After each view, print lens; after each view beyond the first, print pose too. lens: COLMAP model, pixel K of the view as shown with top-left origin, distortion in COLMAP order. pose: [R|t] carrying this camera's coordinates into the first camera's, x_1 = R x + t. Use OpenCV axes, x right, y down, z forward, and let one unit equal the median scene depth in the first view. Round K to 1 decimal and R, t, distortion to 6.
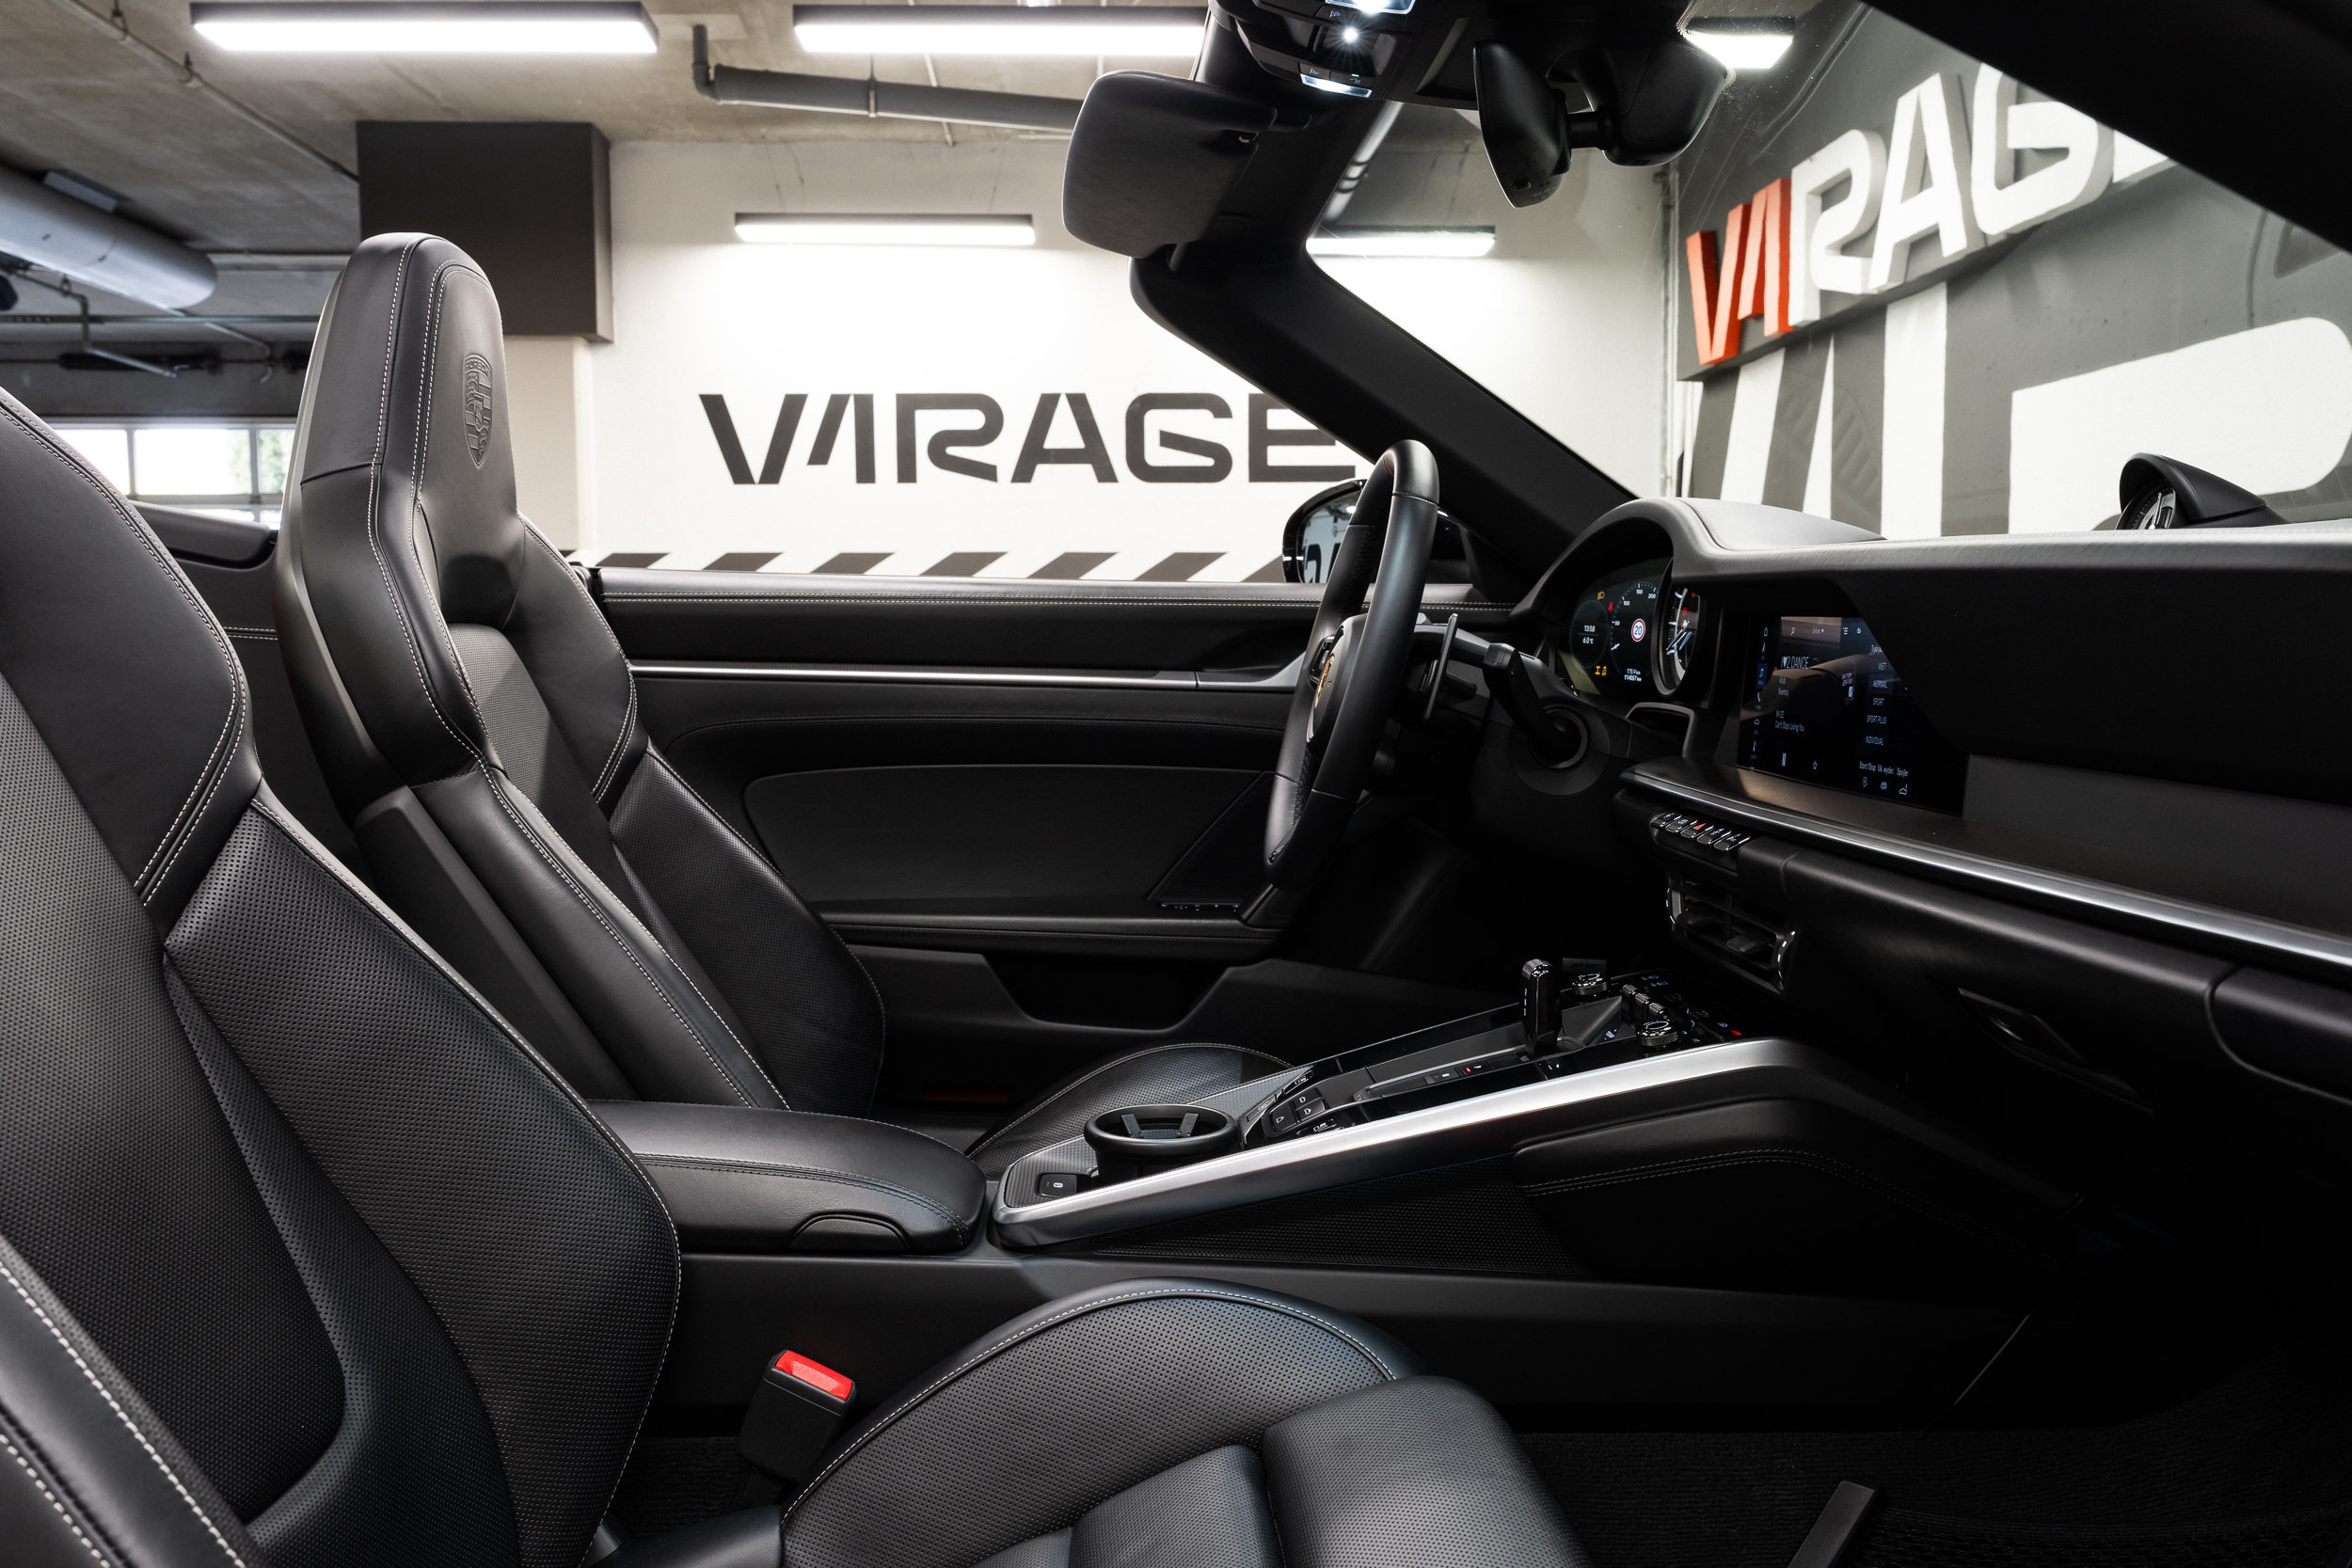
lens RADIAL K [[1778.5, 0, 1206.7], [0, 1778.5, 786.0], [0, 0, 1]] dist [-0.020209, -0.000682]
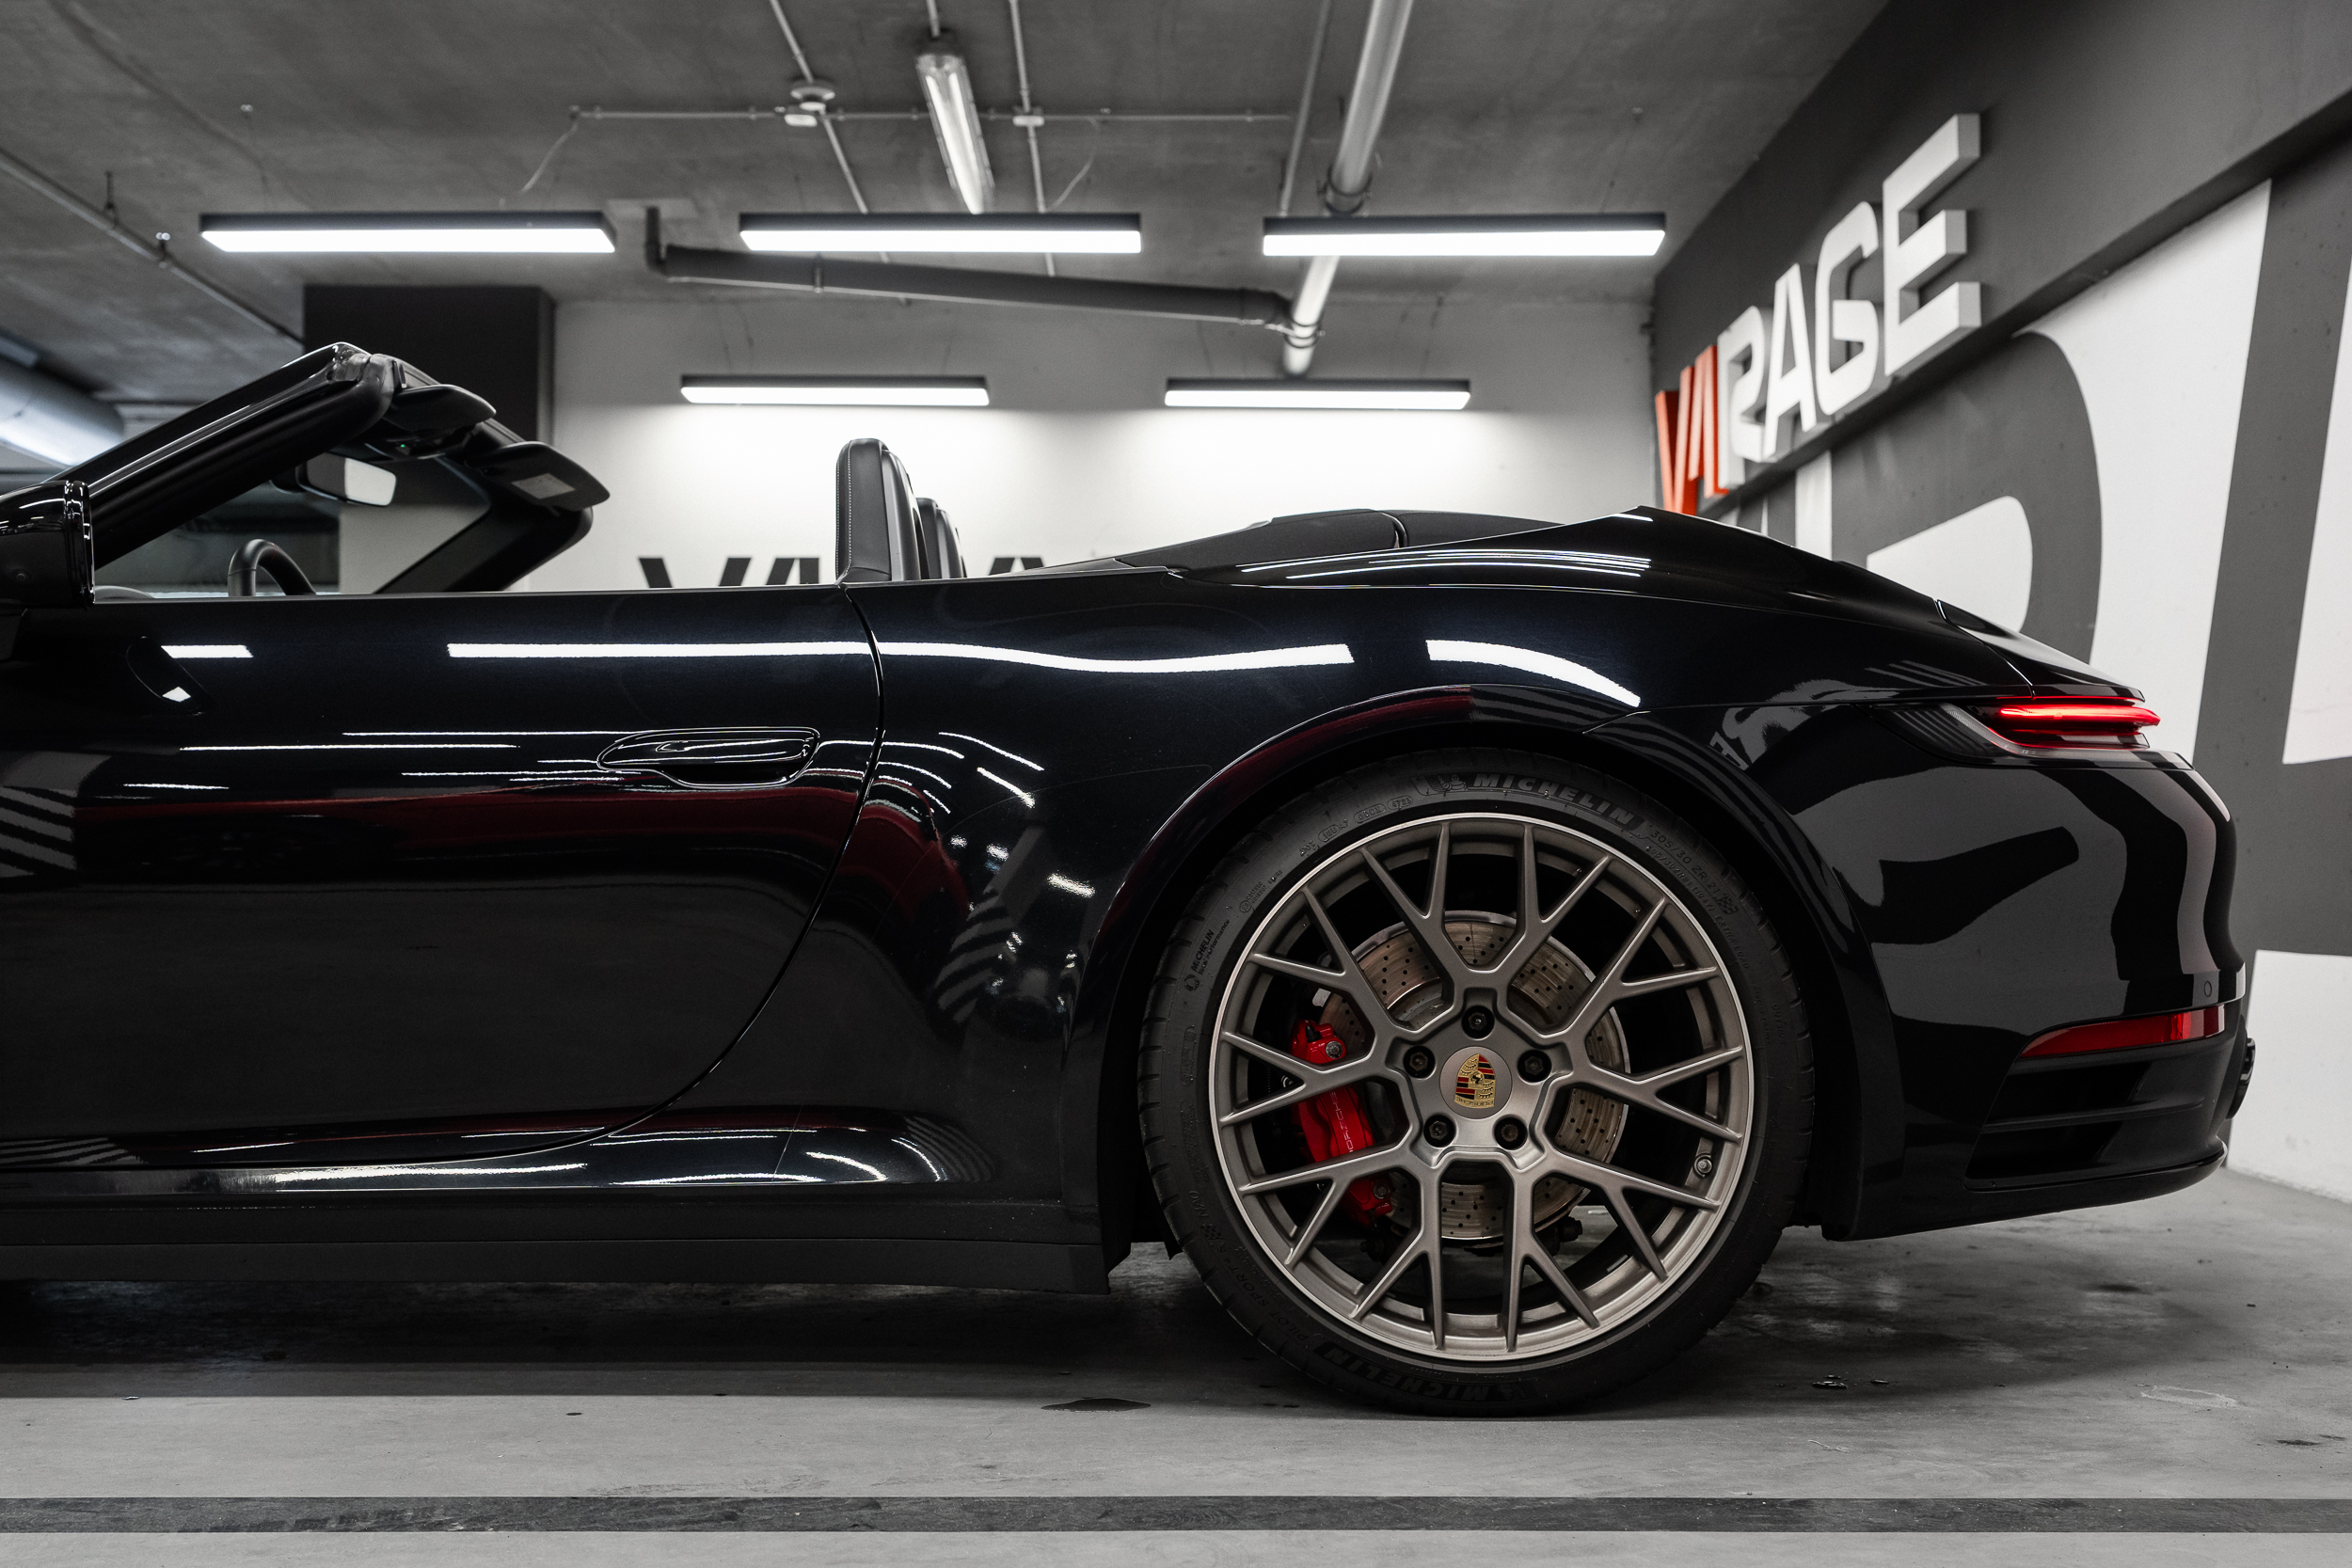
lens RADIAL K [[2527.6, 0, 1176.0], [0, 2527.6, 784.0], [0, 0, 1]] dist [0.023600, -0.002616]
pose [[0.998260, 0.002703, -0.058909, 0.103958], [-0.009807, 0.992649, -0.120634, 0.077450], [0.058149, 0.121002, 0.990948, -0.398326]]
